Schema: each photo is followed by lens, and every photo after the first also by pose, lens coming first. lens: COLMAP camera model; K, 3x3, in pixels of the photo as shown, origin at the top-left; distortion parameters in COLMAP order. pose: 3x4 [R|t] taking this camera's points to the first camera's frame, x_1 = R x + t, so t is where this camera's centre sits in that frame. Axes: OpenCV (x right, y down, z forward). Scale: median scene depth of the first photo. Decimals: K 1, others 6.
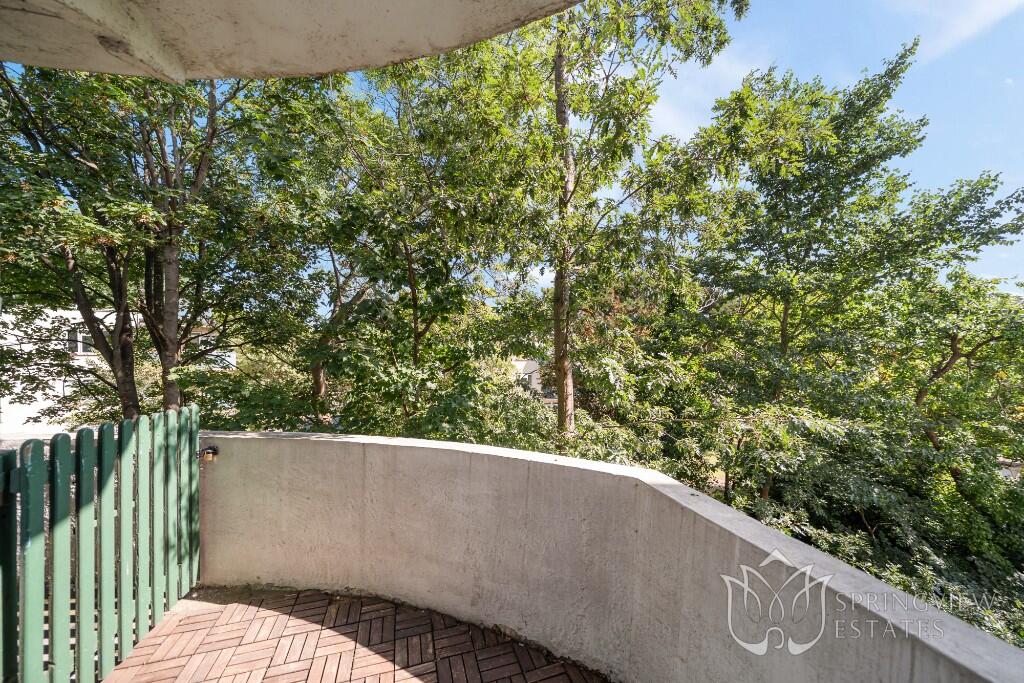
lens RADIAL K [[358.5, 0, 523.4], [0, 358.5, 358.3], [0, 0, 1]] dist [-0.008292, 0.000491]
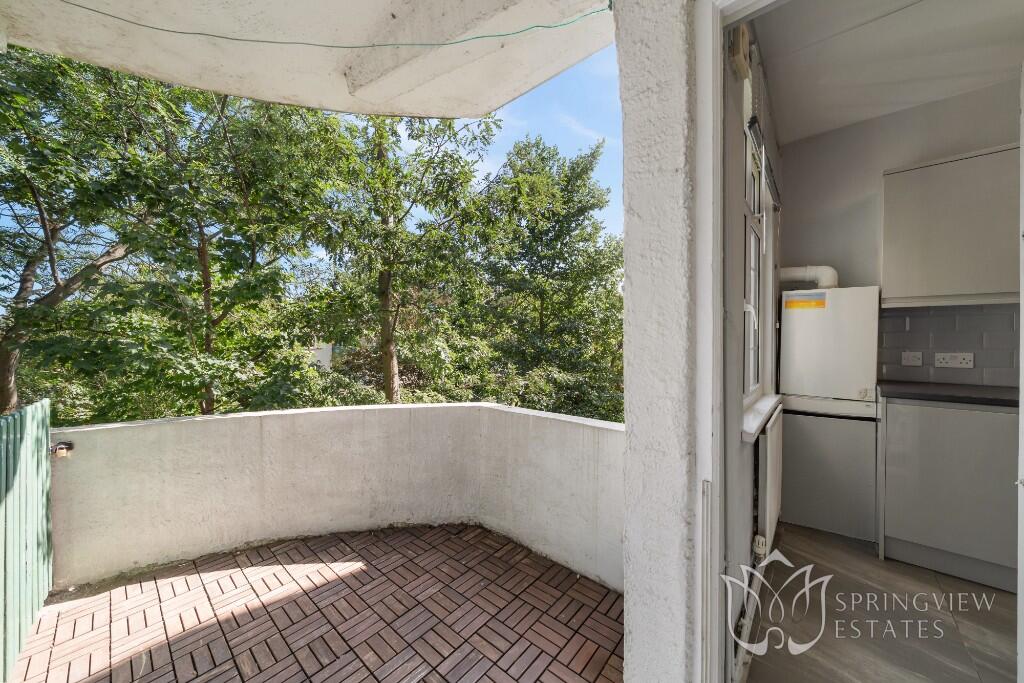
lens RADIAL K [[358.5, 0, 510.8], [0, 358.5, 340.2], [0, 0, 1]] dist [-0.008292, 0.000491]
pose [[0.854031, -0.024163, 0.519661, -0.118575], [0.030880, 0.999514, -0.004274, 0.005563], [-0.519306, 0.019697, 0.854362, -0.154581]]
